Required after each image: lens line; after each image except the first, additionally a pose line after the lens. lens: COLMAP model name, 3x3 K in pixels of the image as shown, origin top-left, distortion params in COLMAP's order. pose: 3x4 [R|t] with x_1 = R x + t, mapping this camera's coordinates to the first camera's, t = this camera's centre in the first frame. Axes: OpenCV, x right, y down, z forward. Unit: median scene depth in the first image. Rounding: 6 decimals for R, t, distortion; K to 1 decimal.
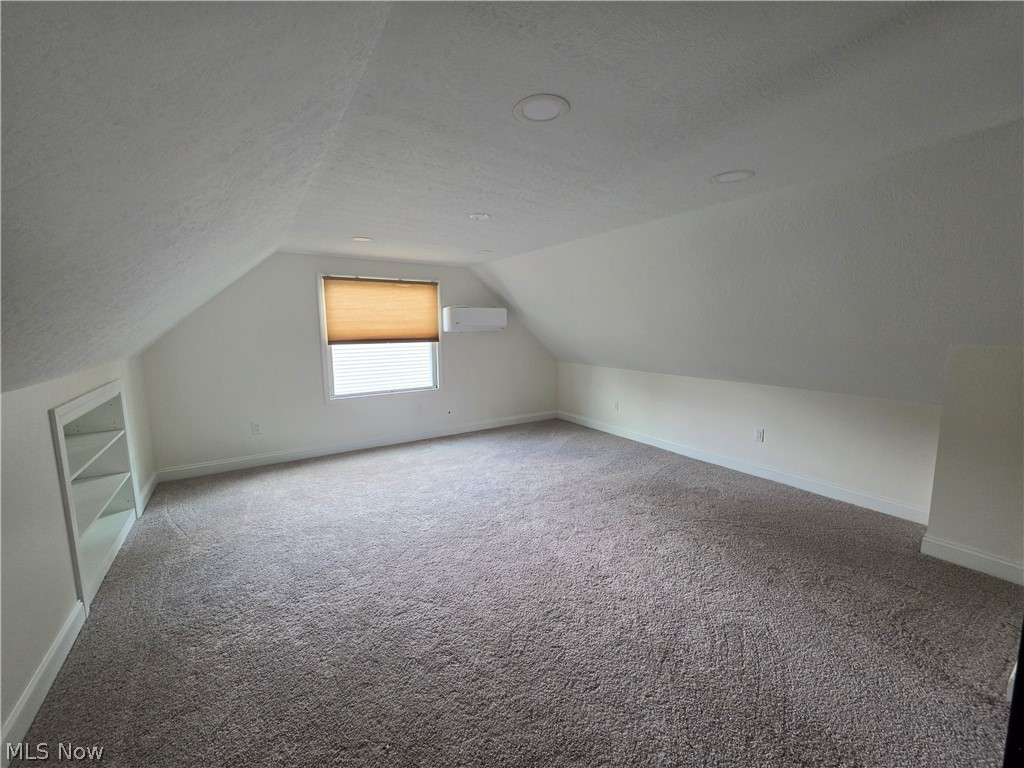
lens RADIAL K [[412.2, 0, 508.8], [0, 412.2, 380.7], [0, 0, 1]] dist [-0.001227, -0.000895]
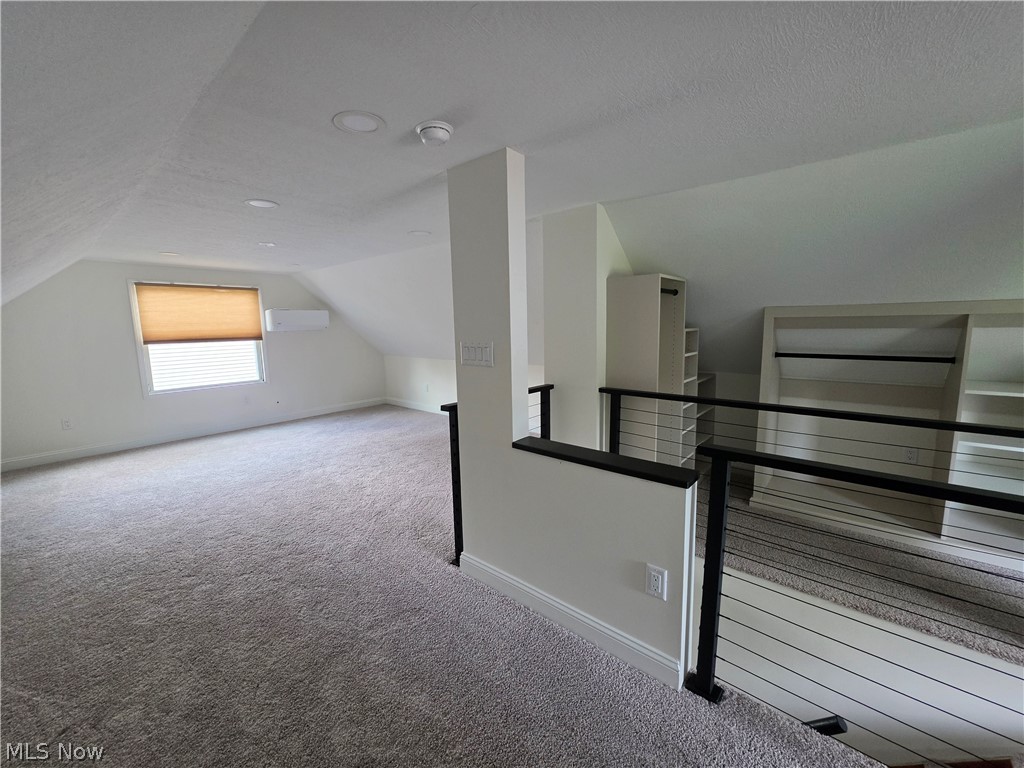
lens RADIAL K [[412.2, 0, 510.5], [0, 412.2, 381.0], [0, 0, 1]] dist [-0.001227, -0.000895]
pose [[0.957340, -0.051680, 0.284304, 0.181464], [0.051663, 0.998636, 0.007562, 0.051959], [-0.284307, 0.007449, 0.958704, -0.330492]]
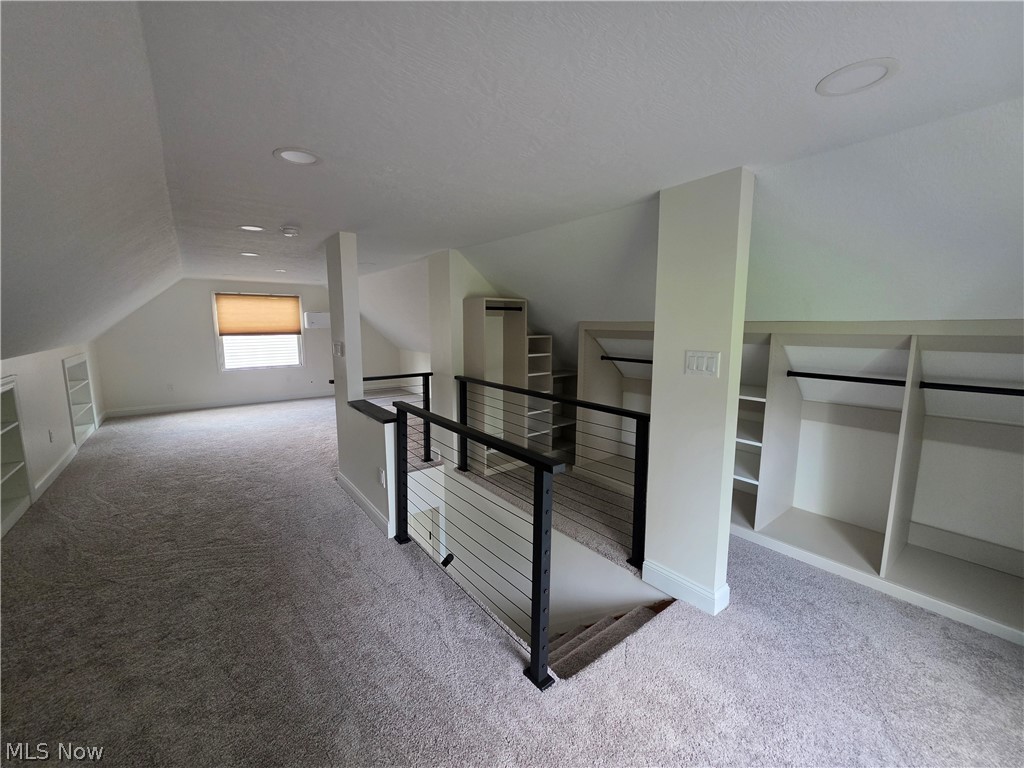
lens RADIAL K [[412.2, 0, 511.1], [0, 412.2, 382.4], [0, 0, 1]] dist [-0.001227, -0.000895]
pose [[0.996109, -0.006966, 0.087851, 0.543873], [0.005897, 0.999906, 0.012415, 0.078437], [-0.087929, -0.011848, 0.996056, -0.686128]]
